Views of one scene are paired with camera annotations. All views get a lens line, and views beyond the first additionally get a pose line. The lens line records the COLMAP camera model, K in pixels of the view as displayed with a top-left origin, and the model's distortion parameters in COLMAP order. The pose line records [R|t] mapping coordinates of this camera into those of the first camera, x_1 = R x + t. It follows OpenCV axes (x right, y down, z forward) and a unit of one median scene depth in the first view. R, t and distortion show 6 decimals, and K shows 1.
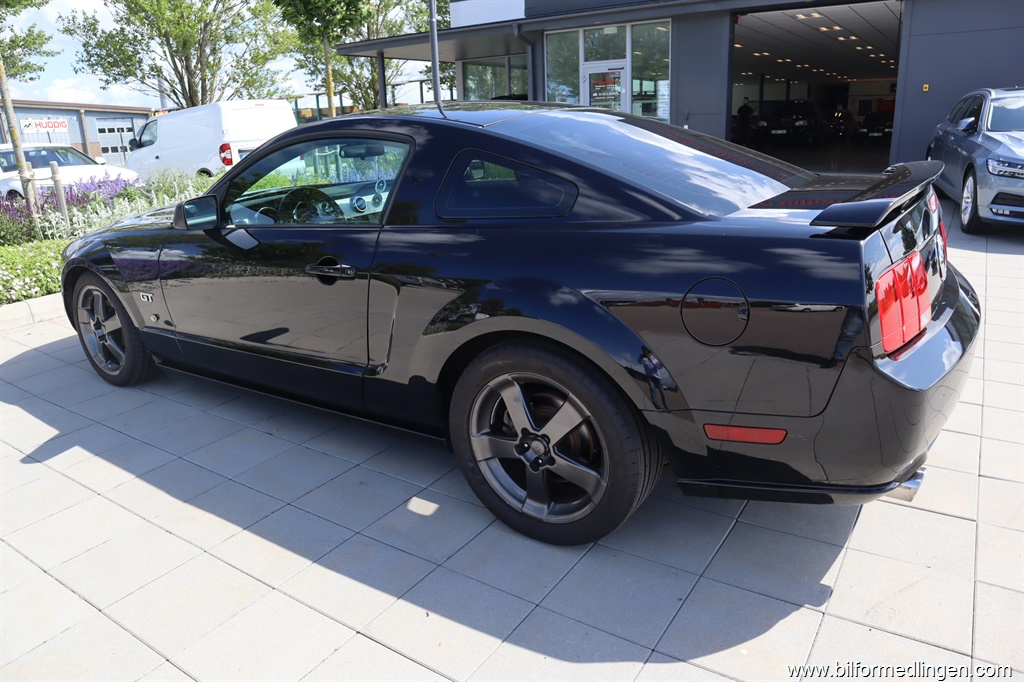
lens RADIAL K [[705.1, 0, 515.9], [0, 705.1, 342.7], [0, 0, 1]] dist [-0.123198, 0.066709]
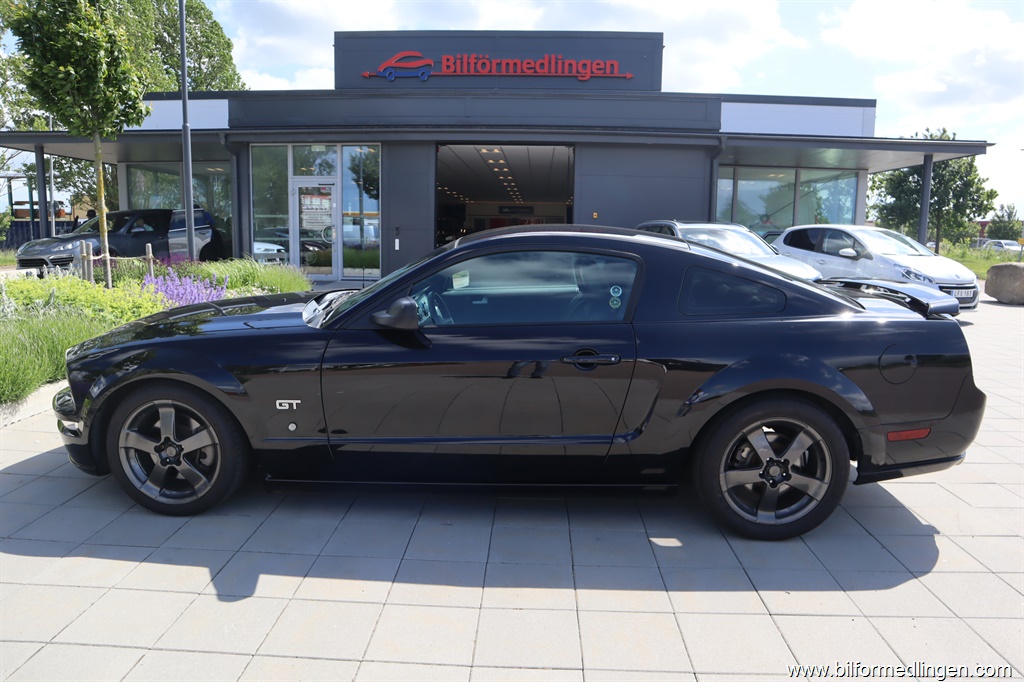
lens RADIAL K [[705.1, 0, 515.9], [0, 705.1, 342.7], [0, 0, 1]] dist [-0.123198, 0.066709]
pose [[0.846620, -0.035242, 0.531029, -0.649858], [0.116531, 0.985868, -0.120357, 0.000572], [-0.519283, 0.163778, 0.838762, 0.027602]]
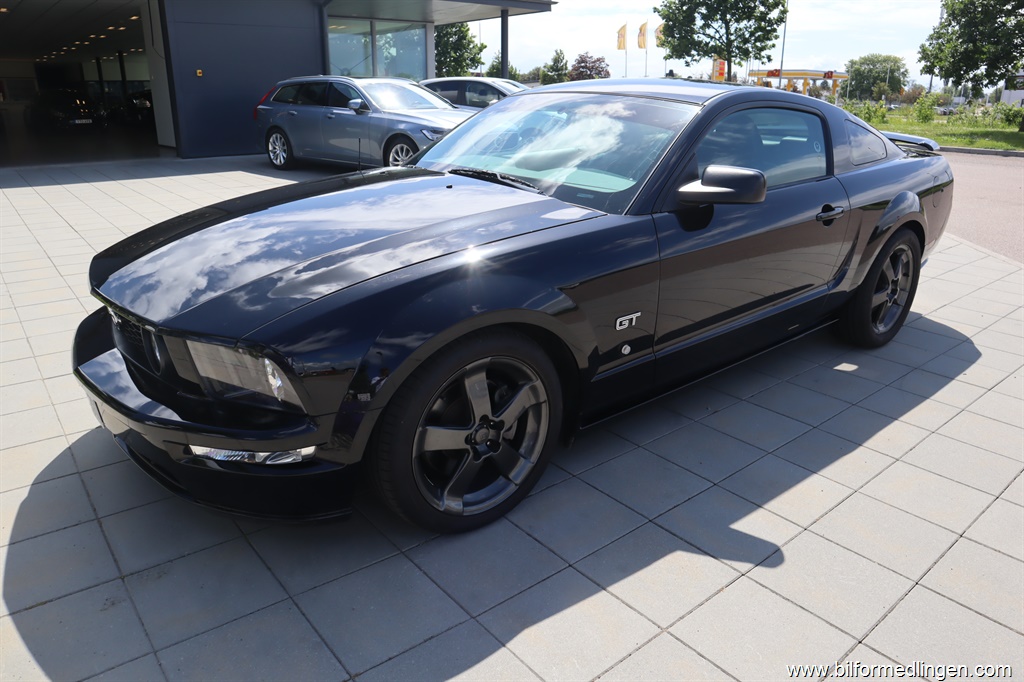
lens RADIAL K [[710.8, 0, 572.7], [0, 710.8, 340.1], [0, 0, 1]] dist [-0.117726, -0.000643]
pose [[0.254391, -0.283510, 0.924612, -1.031753], [0.268076, 0.939273, 0.214248, -0.183674], [-0.929204, 0.193363, 0.314945, 0.692451]]
